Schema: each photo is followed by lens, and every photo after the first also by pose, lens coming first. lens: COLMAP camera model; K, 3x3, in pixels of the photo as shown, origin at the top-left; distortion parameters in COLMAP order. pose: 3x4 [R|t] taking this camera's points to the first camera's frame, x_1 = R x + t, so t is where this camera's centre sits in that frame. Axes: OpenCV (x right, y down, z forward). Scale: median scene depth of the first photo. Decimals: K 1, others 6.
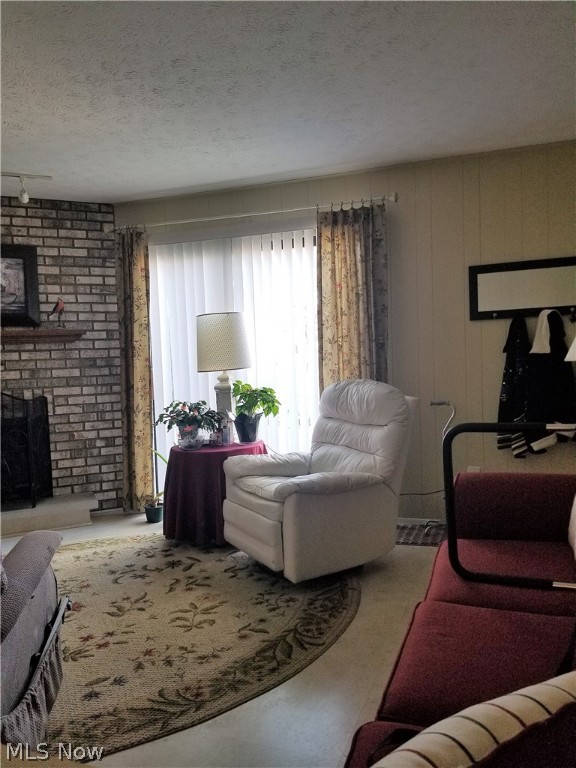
lens RADIAL K [[602.7, 0, 299.0], [0, 602.7, 381.2], [0, 0, 1]] dist [0.050883, -0.014912]
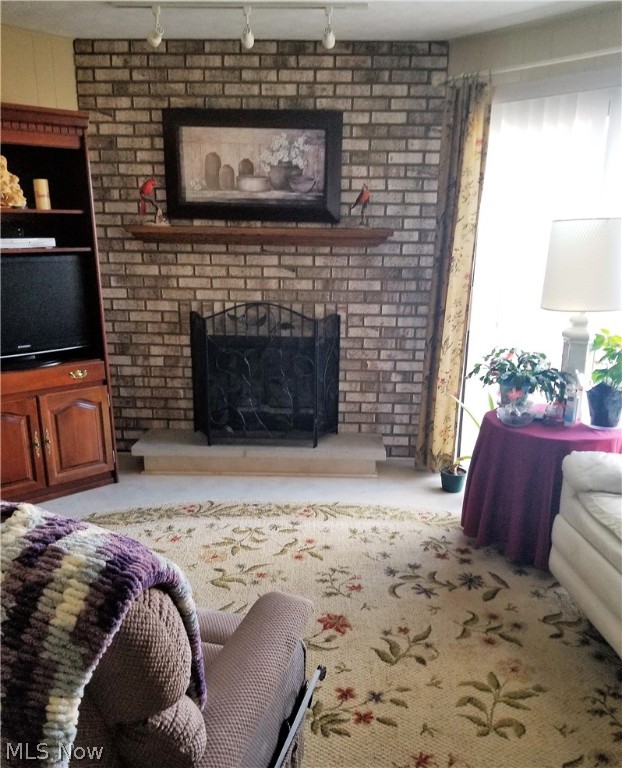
lens RADIAL K [[647.4, 0, 318.7], [0, 647.4, 419.4], [0, 0, 1]] dist [0.130223, -0.217166]
pose [[0.895771, 0.168941, -0.411160, -0.059292], [-0.067886, 0.966105, 0.249062, -0.053870], [0.439301, -0.195191, 0.876878, 0.198061]]
